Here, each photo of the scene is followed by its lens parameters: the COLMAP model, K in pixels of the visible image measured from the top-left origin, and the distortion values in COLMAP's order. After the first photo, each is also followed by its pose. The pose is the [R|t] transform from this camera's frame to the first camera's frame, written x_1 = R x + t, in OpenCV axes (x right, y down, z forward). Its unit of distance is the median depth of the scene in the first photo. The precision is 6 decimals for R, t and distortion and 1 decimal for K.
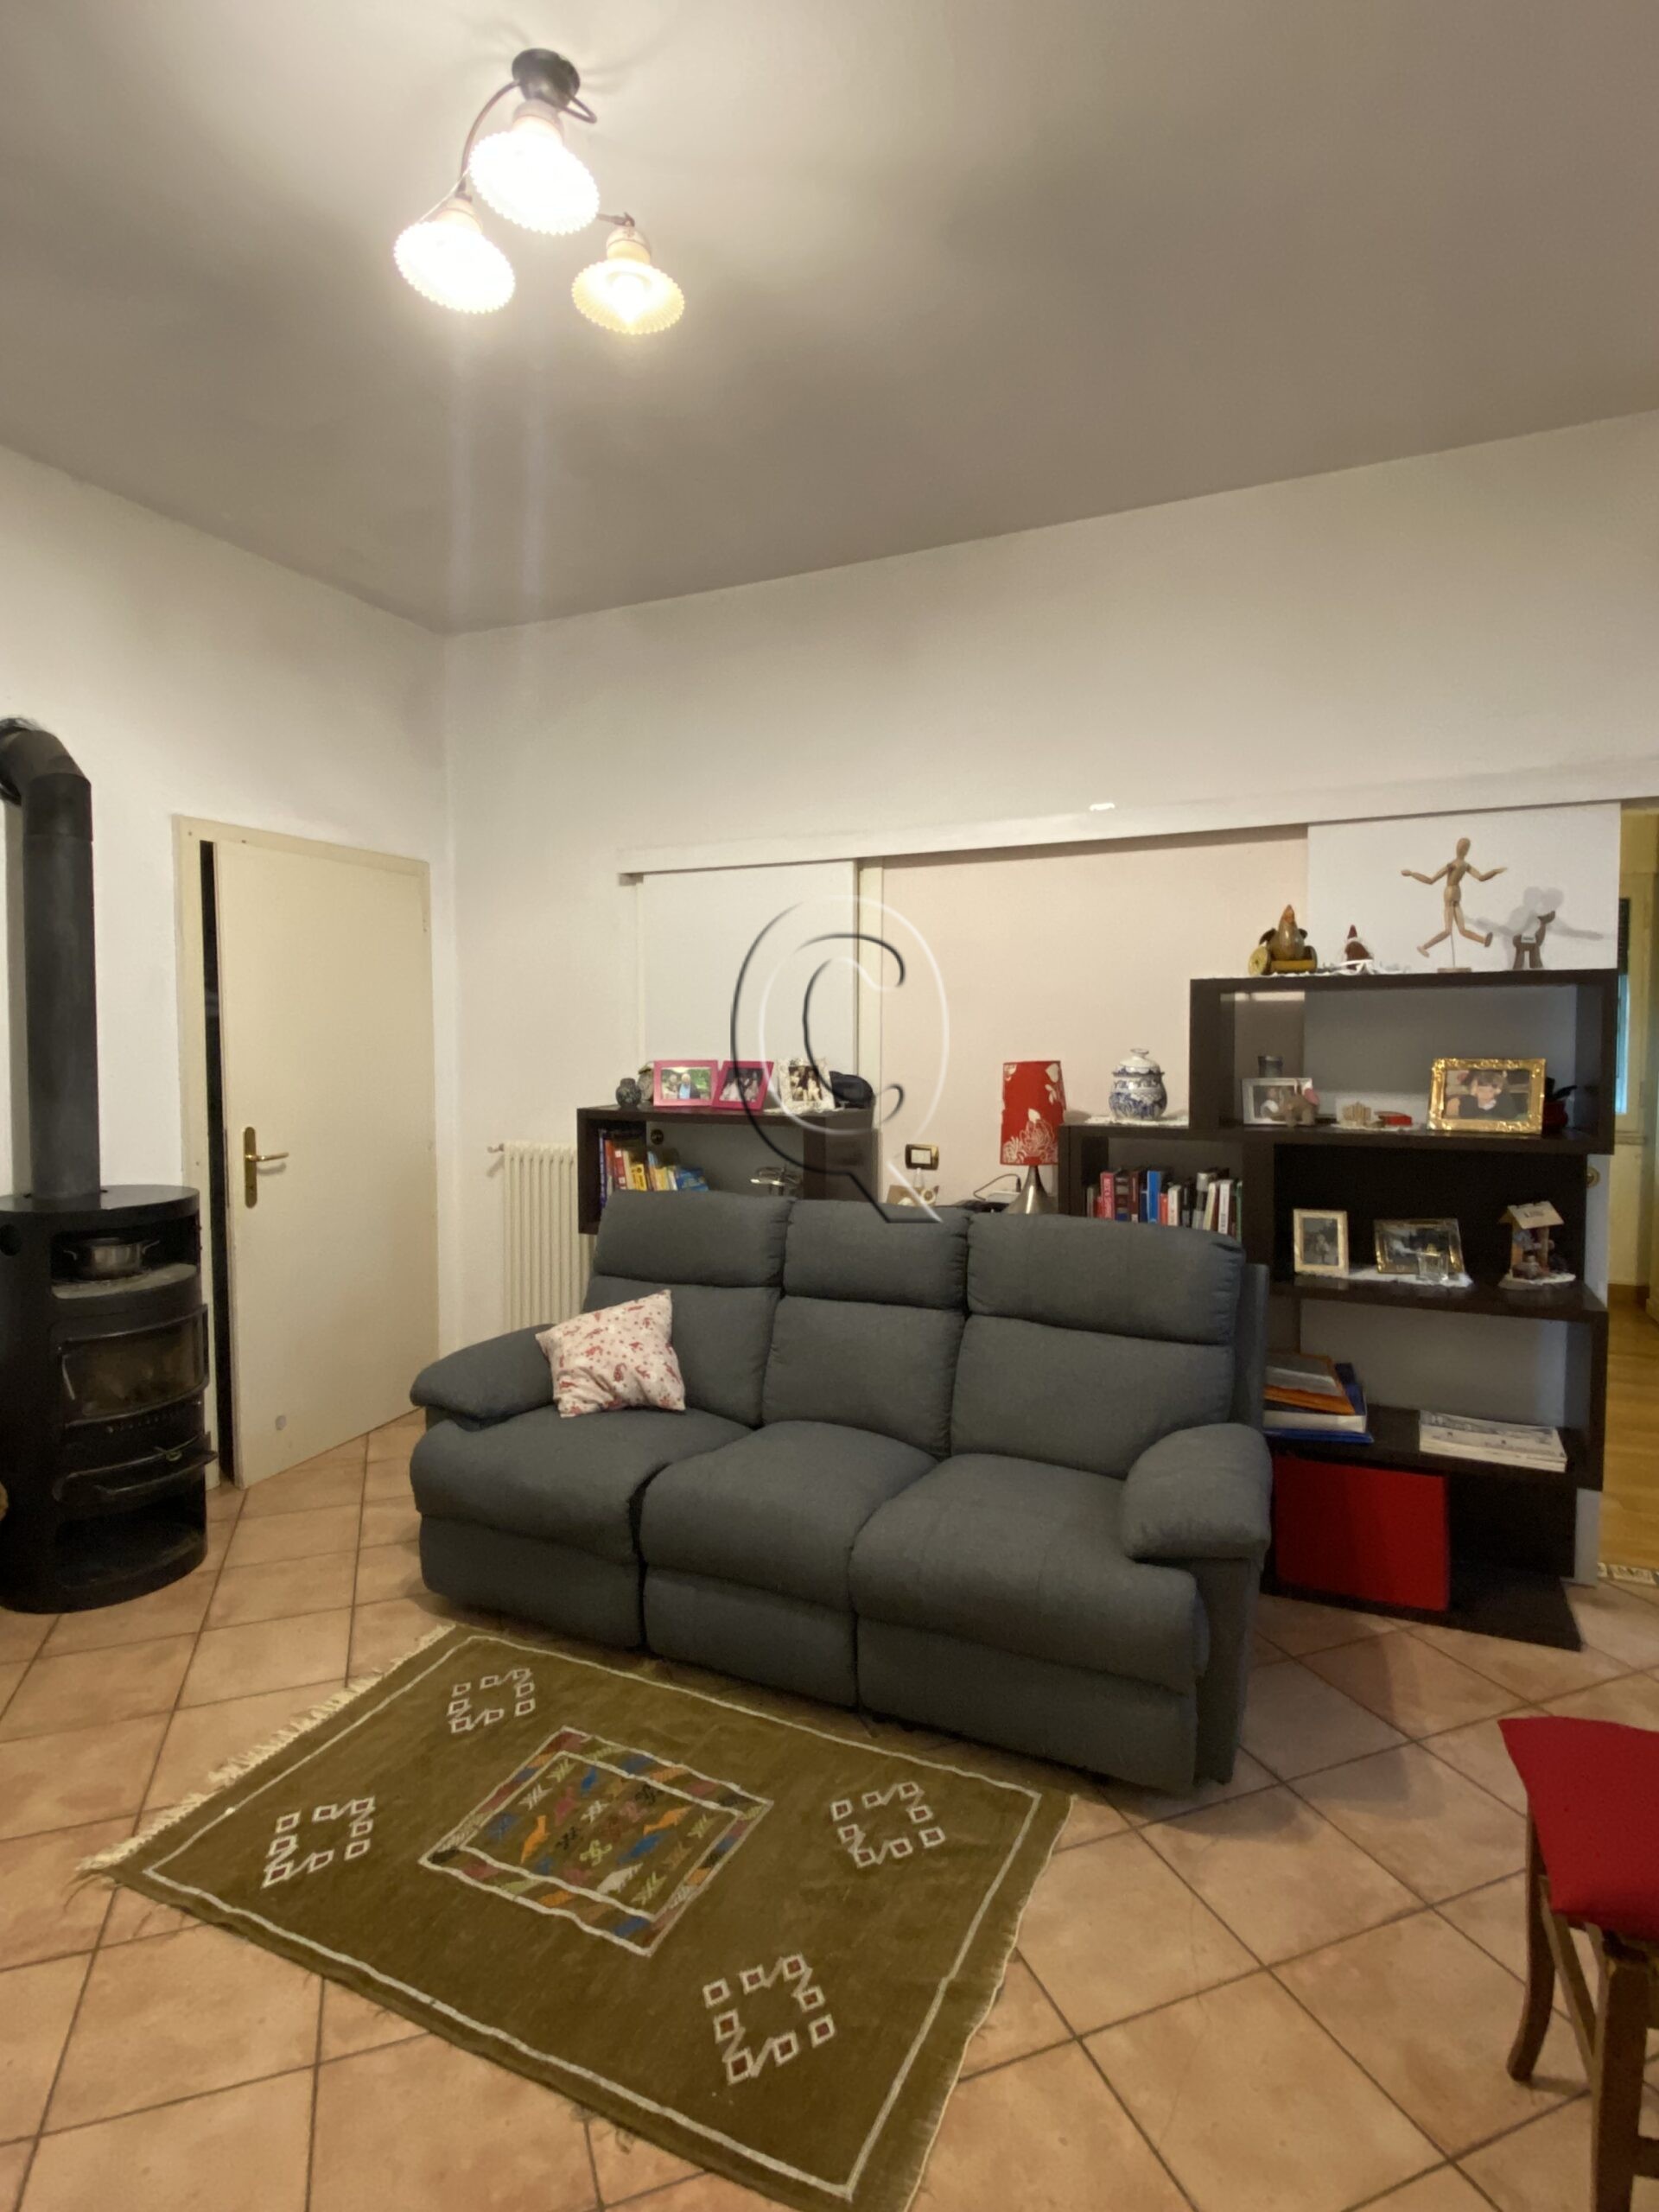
lens RADIAL K [[1133.3, 0, 829.0], [0, 1133.3, 1097.4], [0, 0, 1]] dist [0.004892, -0.004739]
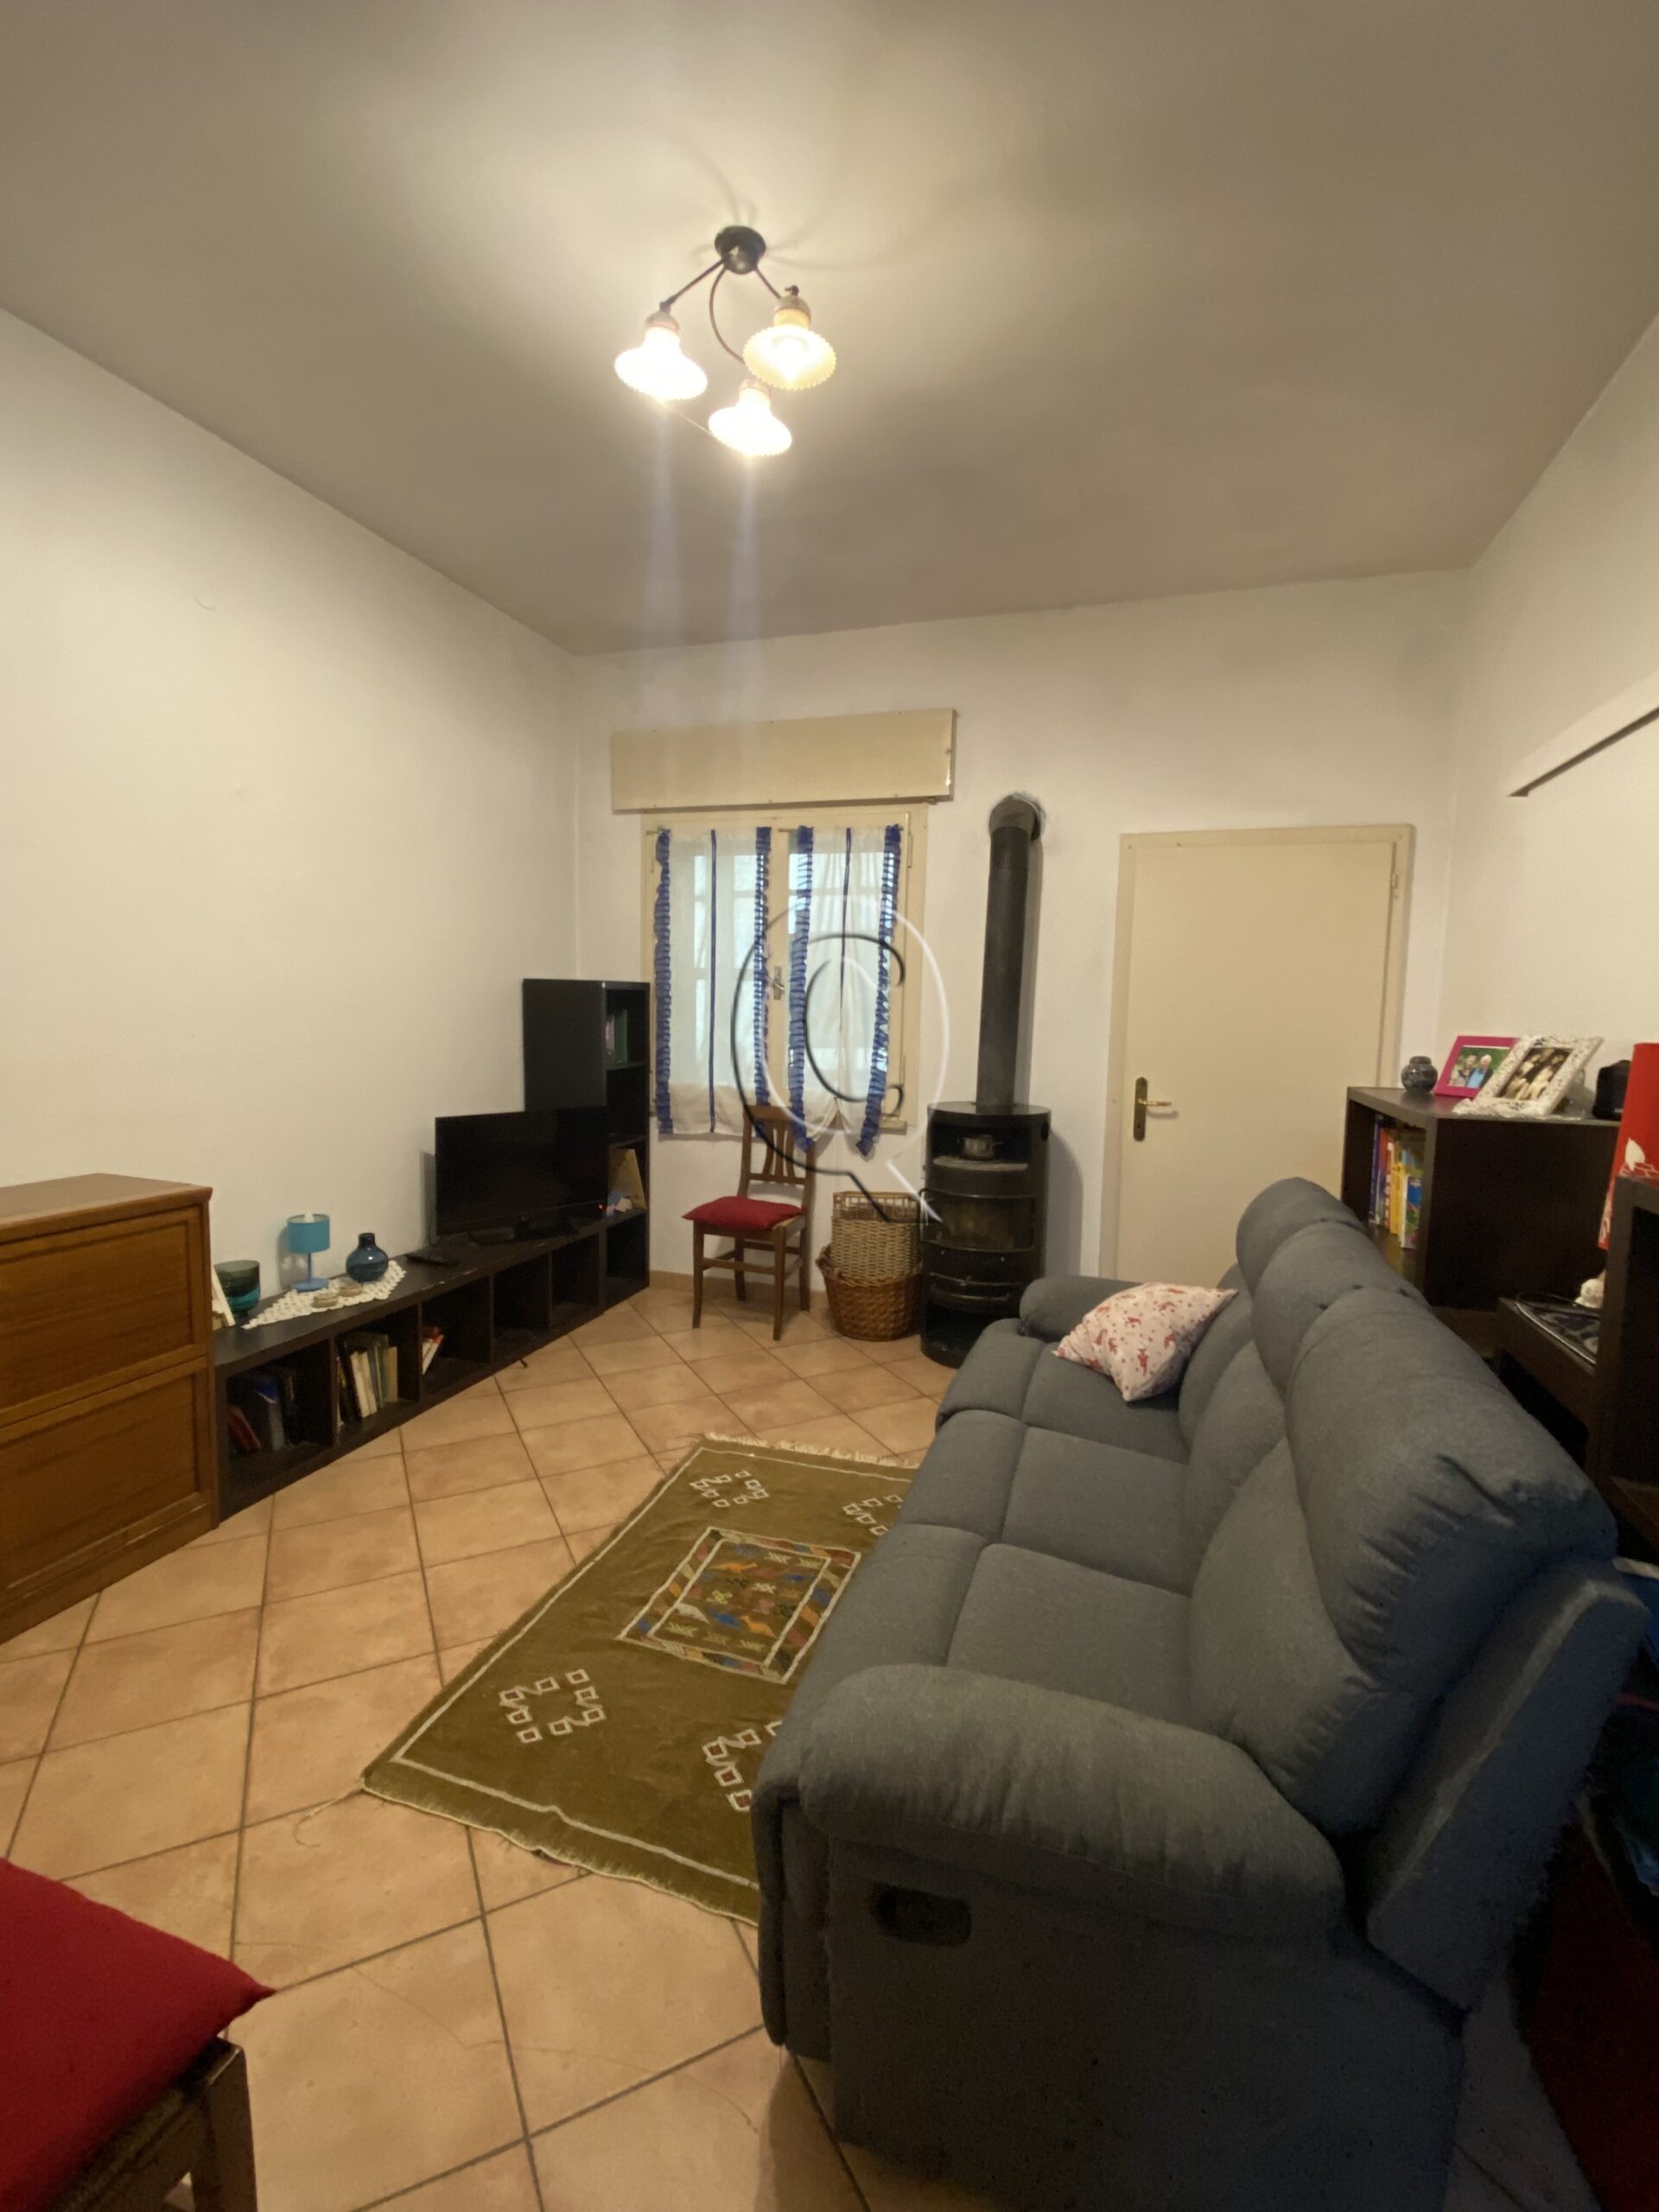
lens RADIAL K [[958.6, 0, 865.9], [0, 958.6, 1100.6], [0, 0, 1]] dist [0.003219, -0.007466]
pose [[0.141390, 0.103727, -0.984505, 0.806469], [-0.077268, 0.992618, 0.093485, -0.039883], [0.986934, 0.062853, 0.148361, 0.878490]]
